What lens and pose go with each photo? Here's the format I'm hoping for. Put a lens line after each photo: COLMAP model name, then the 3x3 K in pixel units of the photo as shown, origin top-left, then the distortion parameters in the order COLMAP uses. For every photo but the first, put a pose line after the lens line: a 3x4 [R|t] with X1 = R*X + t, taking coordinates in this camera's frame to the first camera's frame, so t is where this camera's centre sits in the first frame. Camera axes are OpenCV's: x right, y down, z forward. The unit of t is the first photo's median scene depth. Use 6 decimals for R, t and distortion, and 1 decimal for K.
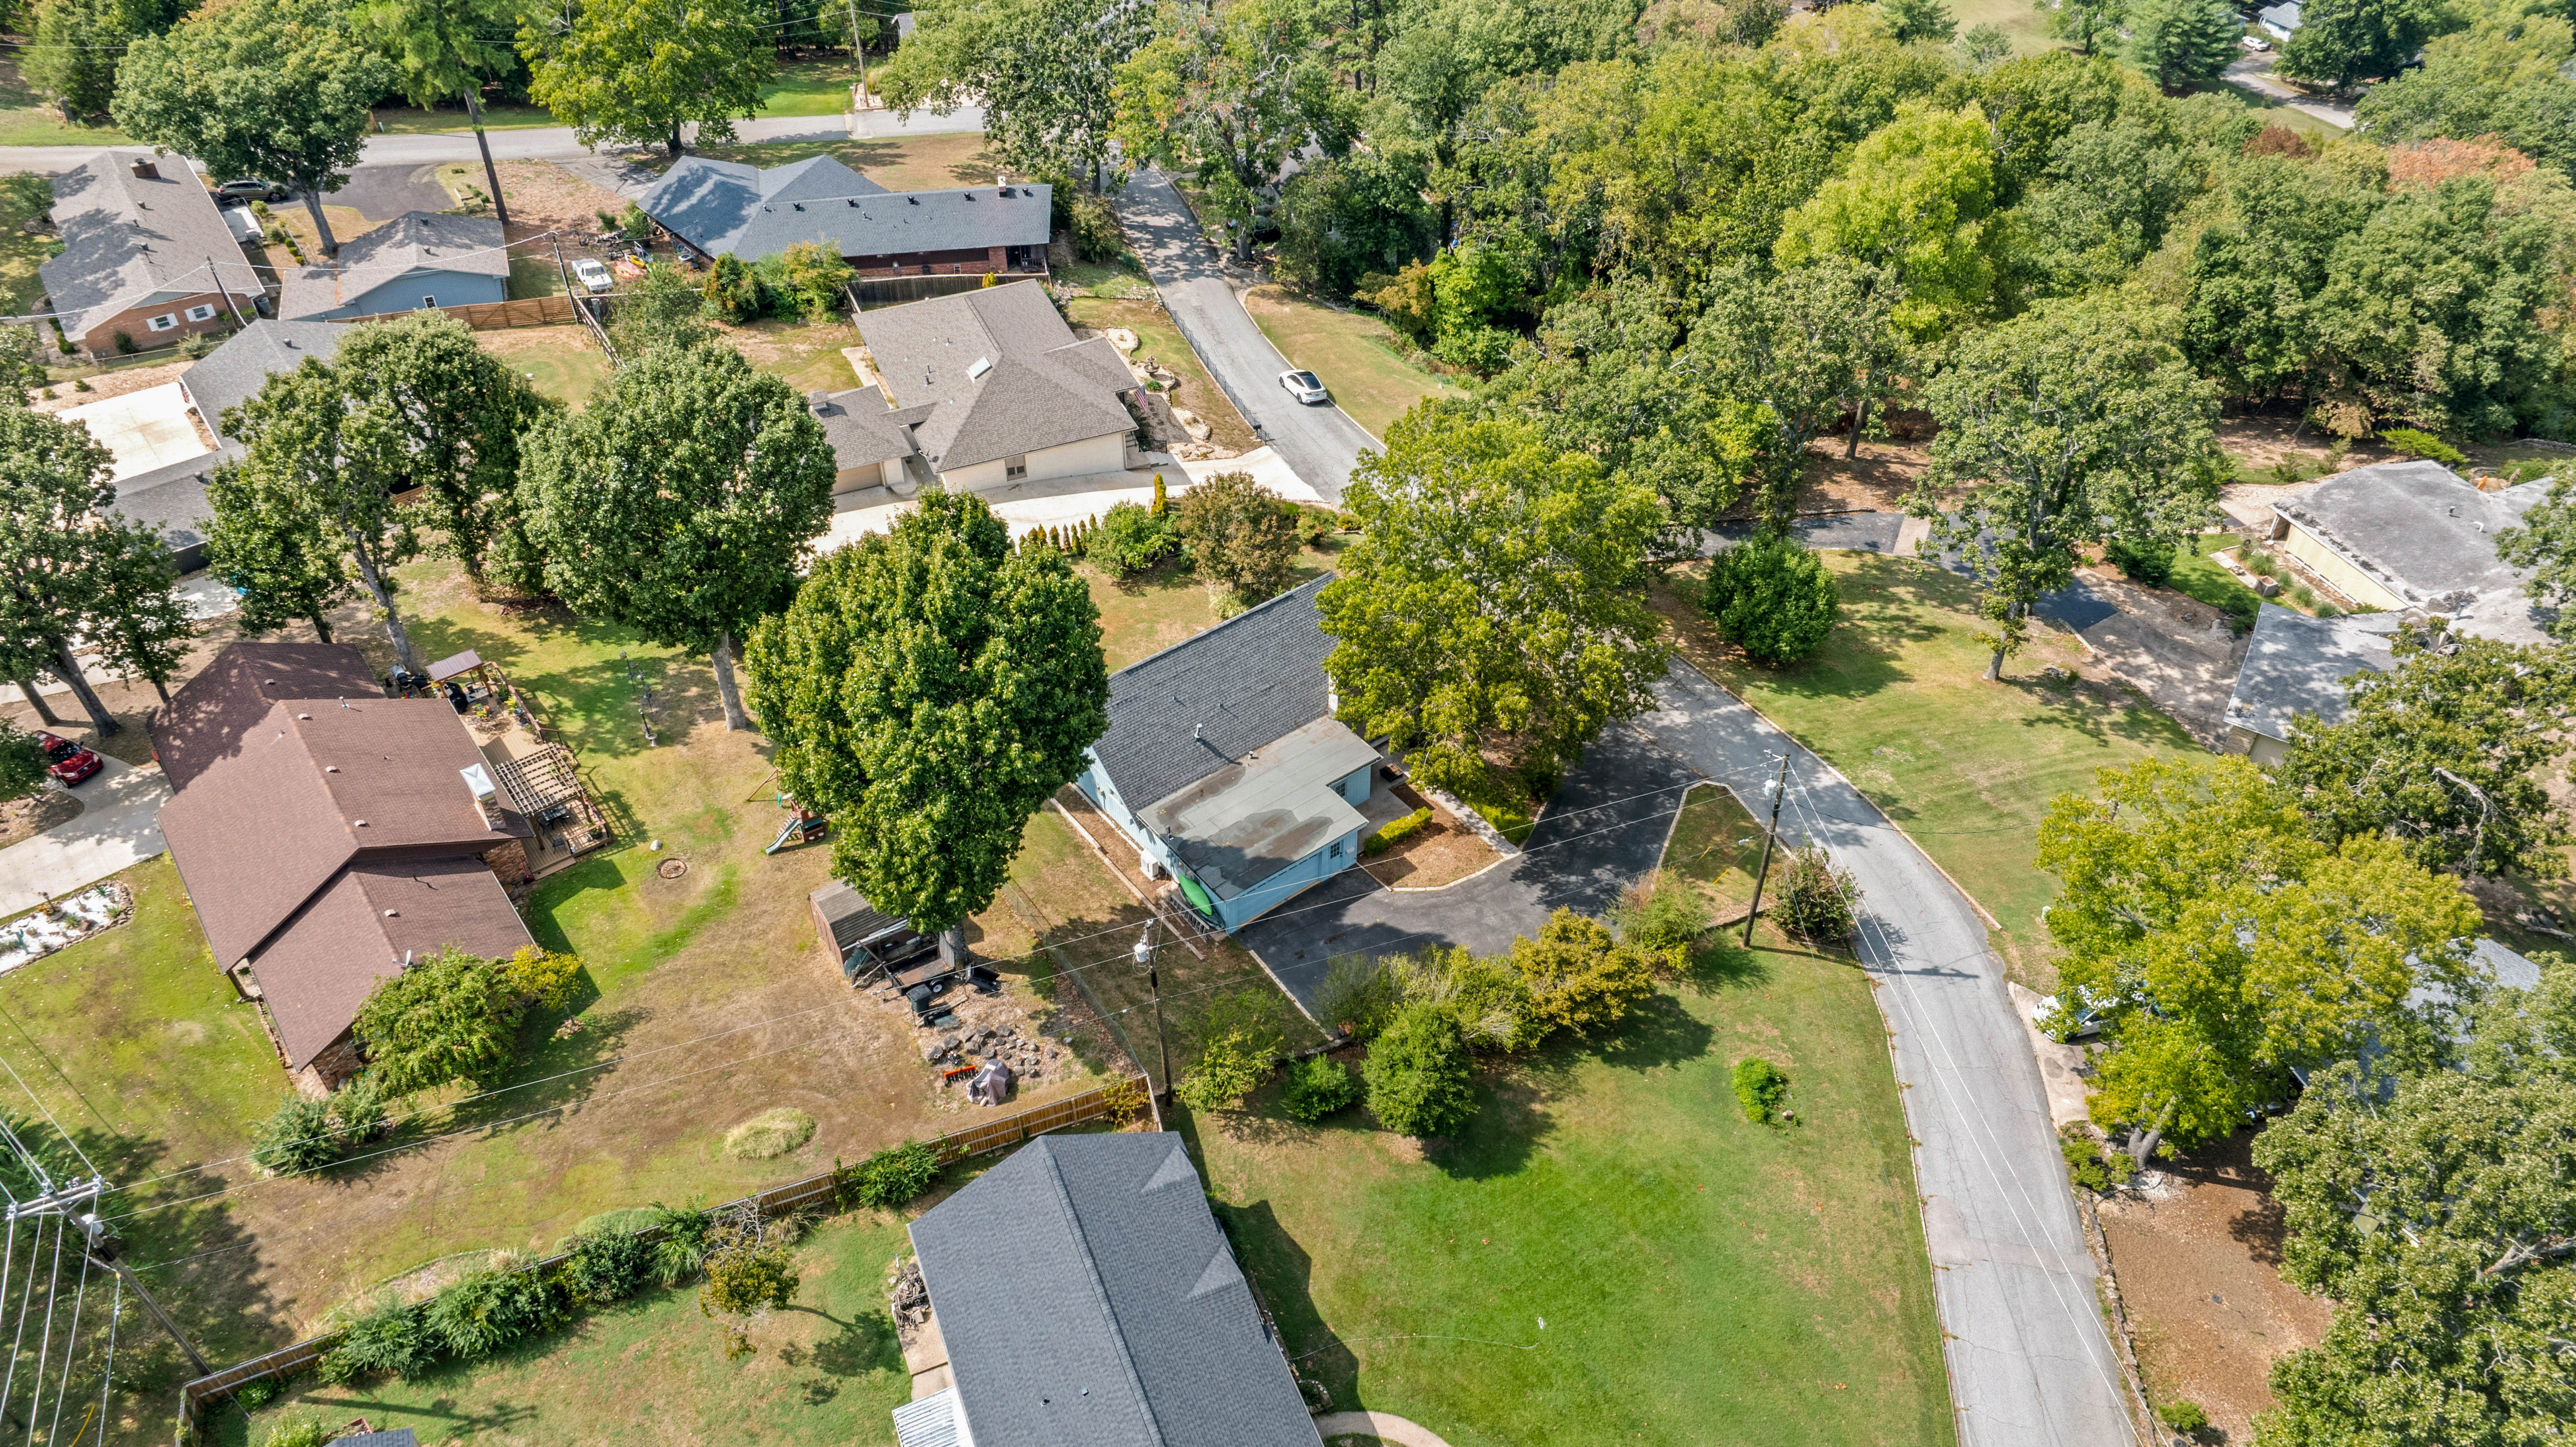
lens RADIAL K [[1804.5, 0, 1288.0], [0, 1804.5, 723.5], [0, 0, 1]] dist [-0.043007, 0.048183]
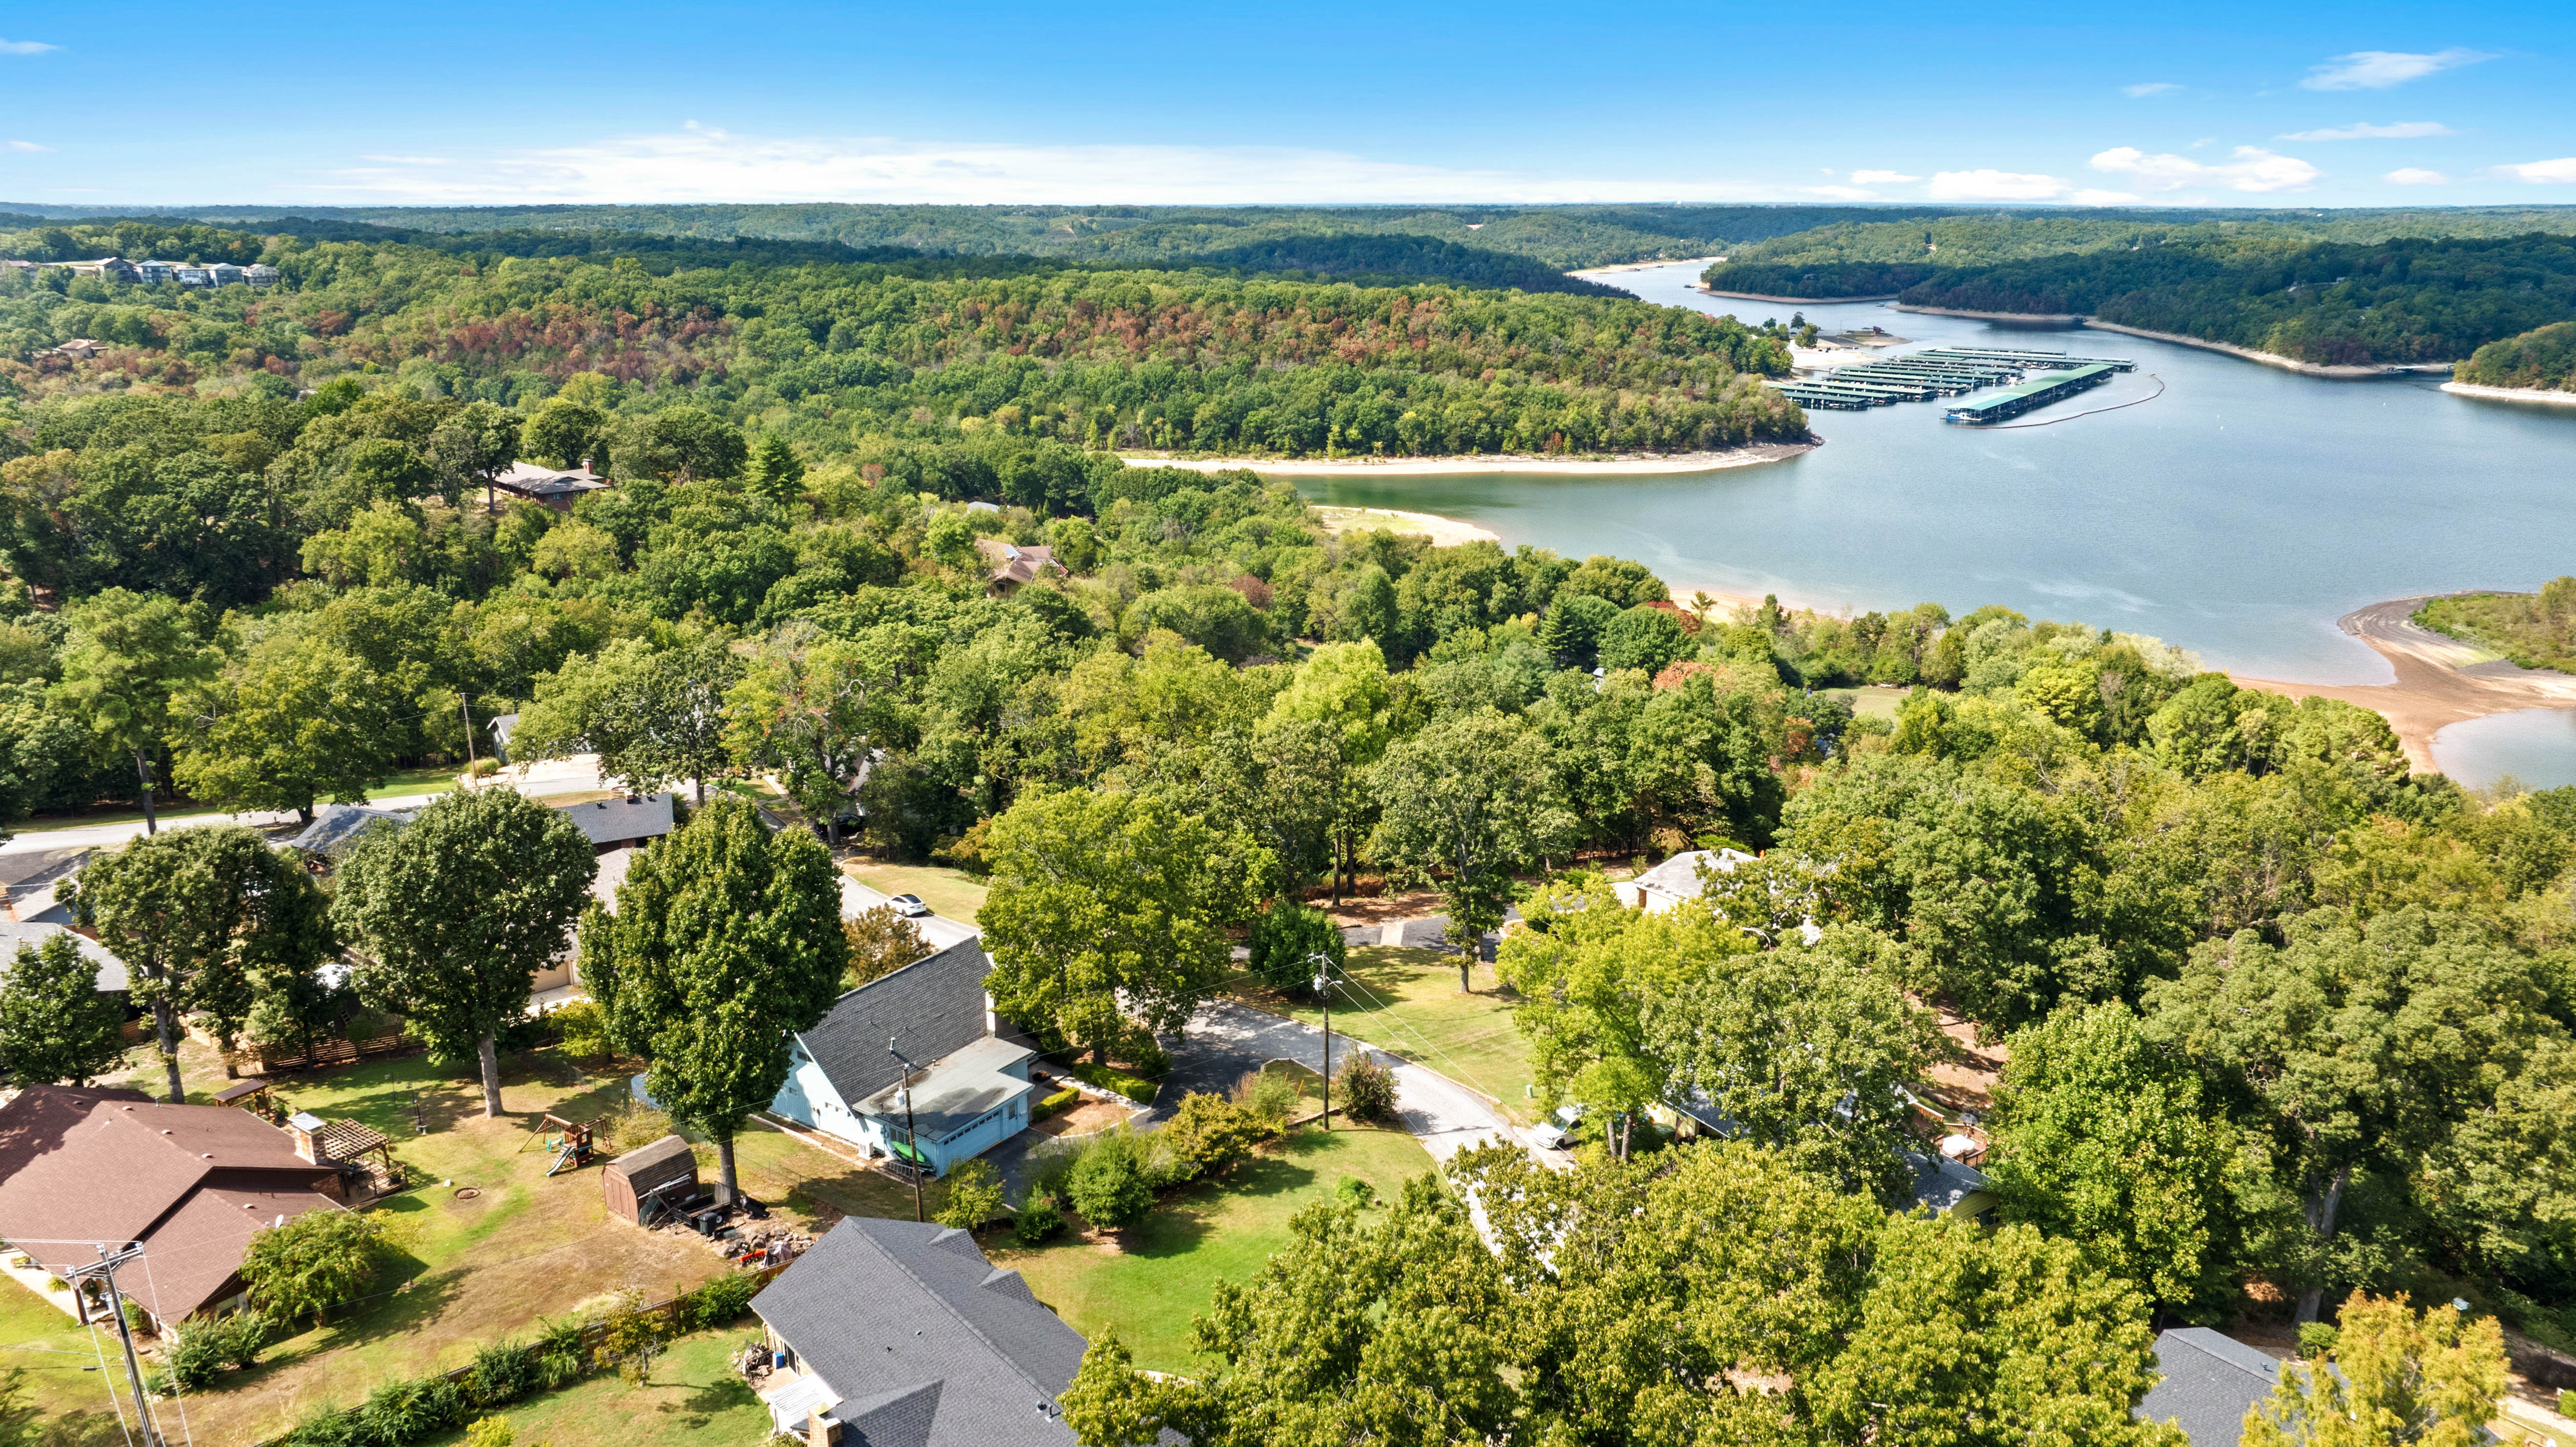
lens RADIAL K [[1804.5, 0, 1288.0], [0, 1804.5, 723.5], [0, 0, 1]] dist [-0.043007, 0.048183]
pose [[0.954150, -0.083679, 0.287394, -0.134145], [0.196840, 0.898734, -0.391830, 0.368952], [-0.225503, 0.430436, 0.873999, -0.302120]]
